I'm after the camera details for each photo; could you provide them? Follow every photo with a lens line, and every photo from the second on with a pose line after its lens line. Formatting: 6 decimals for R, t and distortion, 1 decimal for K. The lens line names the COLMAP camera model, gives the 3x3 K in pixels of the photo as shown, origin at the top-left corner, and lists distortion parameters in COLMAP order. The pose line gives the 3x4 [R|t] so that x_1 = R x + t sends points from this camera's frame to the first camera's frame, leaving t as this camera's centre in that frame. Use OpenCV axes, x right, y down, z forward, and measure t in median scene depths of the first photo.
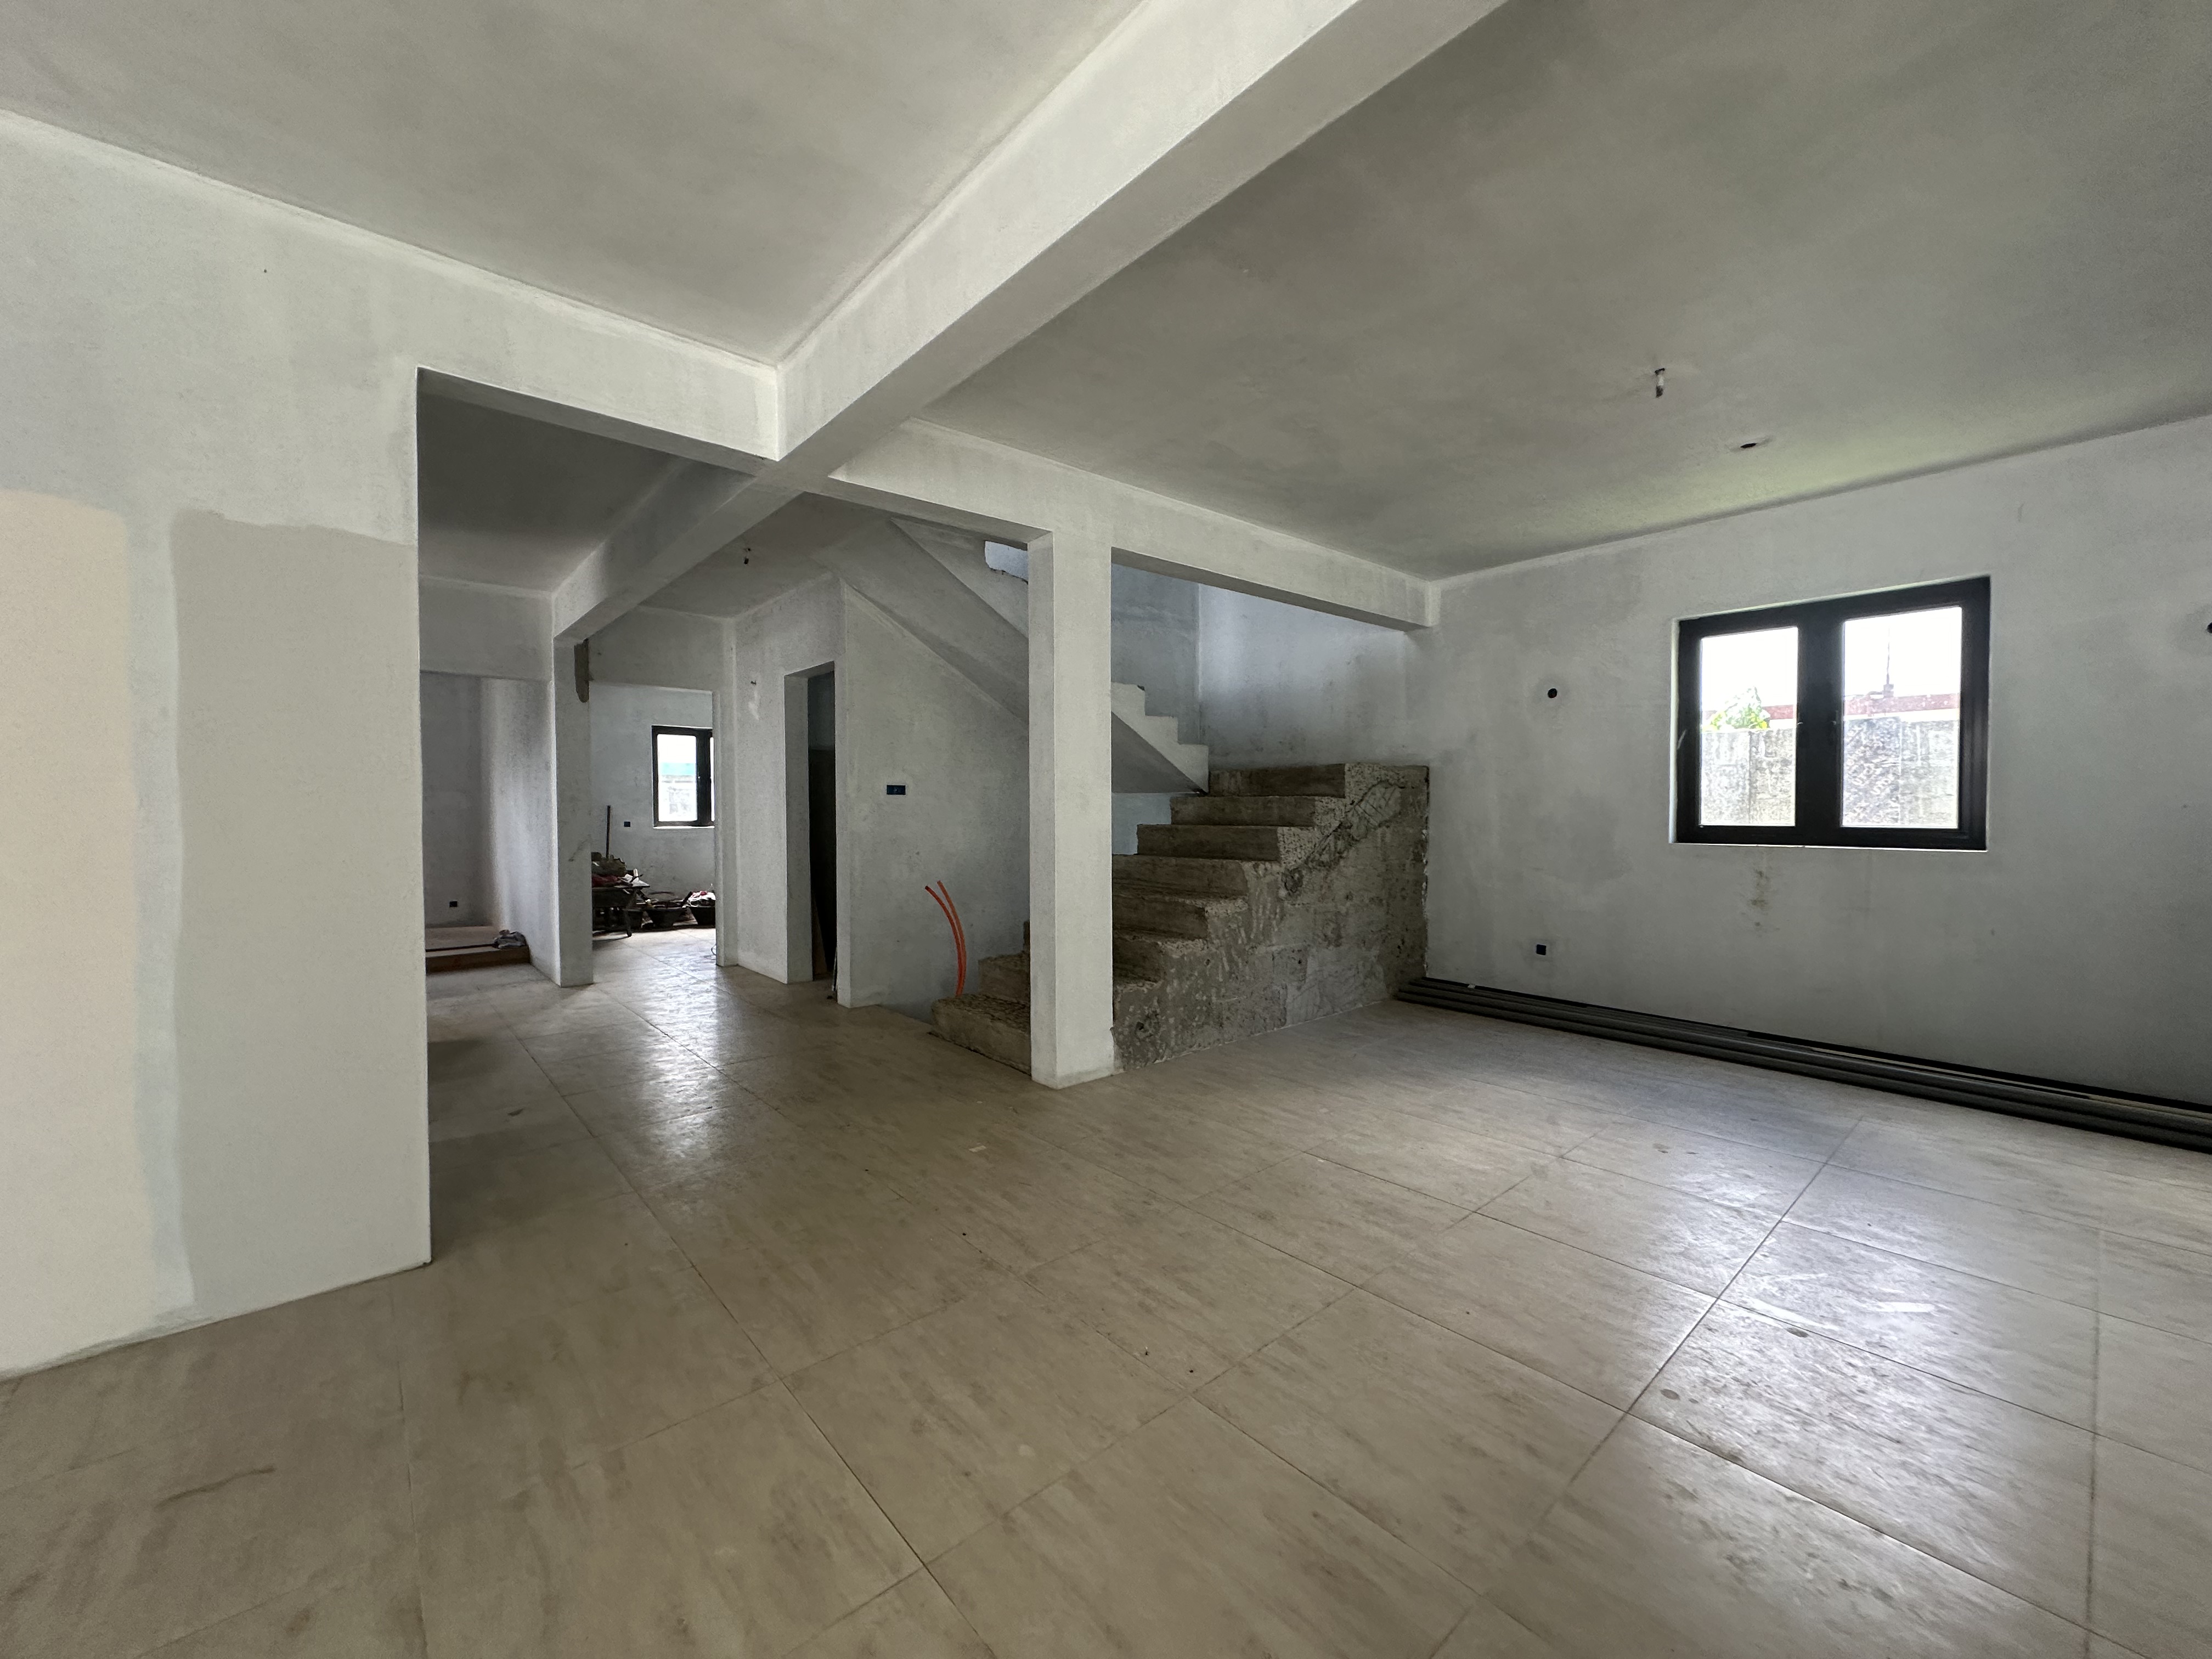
lens RADIAL K [[875.5, 0, 1108.7], [0, 875.5, 828.2], [0, 0, 1]] dist [-0.000627, 0.000050]
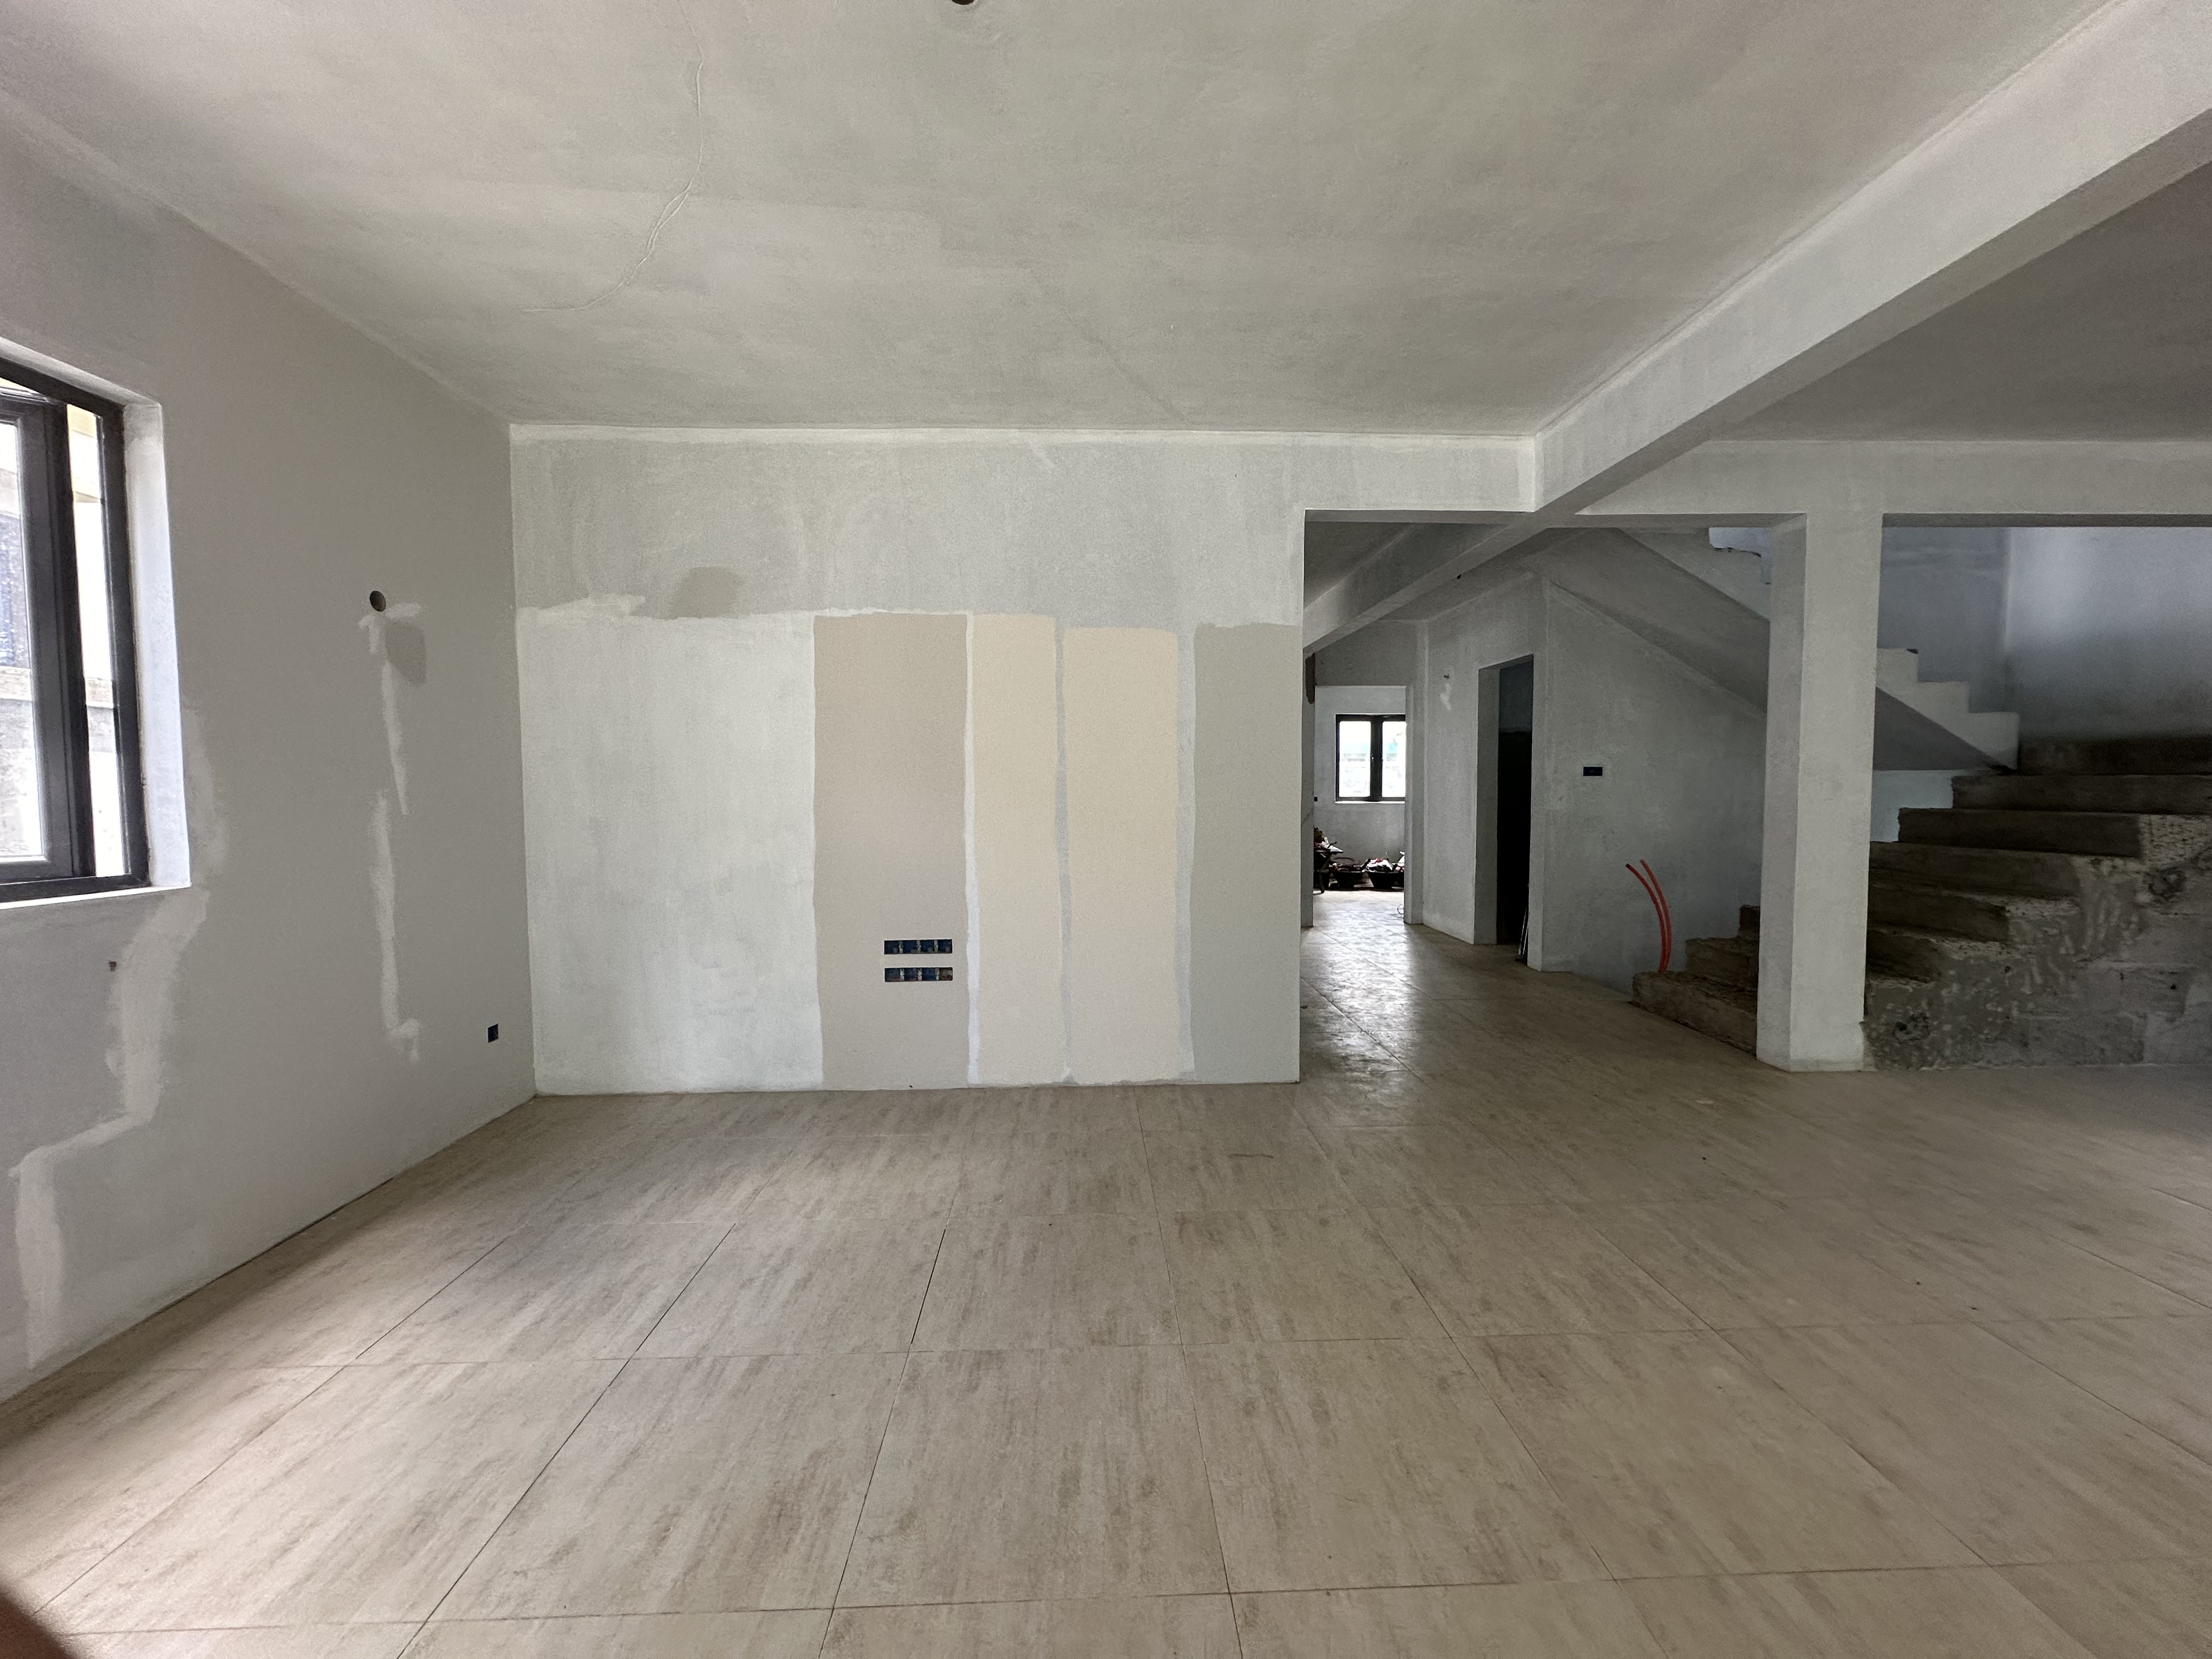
lens RADIAL K [[875.5, 0, 1108.7], [0, 875.5, 828.2], [0, 0, 1]] dist [-0.000627, 0.000050]
pose [[0.772895, 0.031499, -0.633752, -0.028760], [-0.012636, 0.999333, 0.034259, -0.005073], [0.634409, -0.018471, 0.772777, -0.223413]]
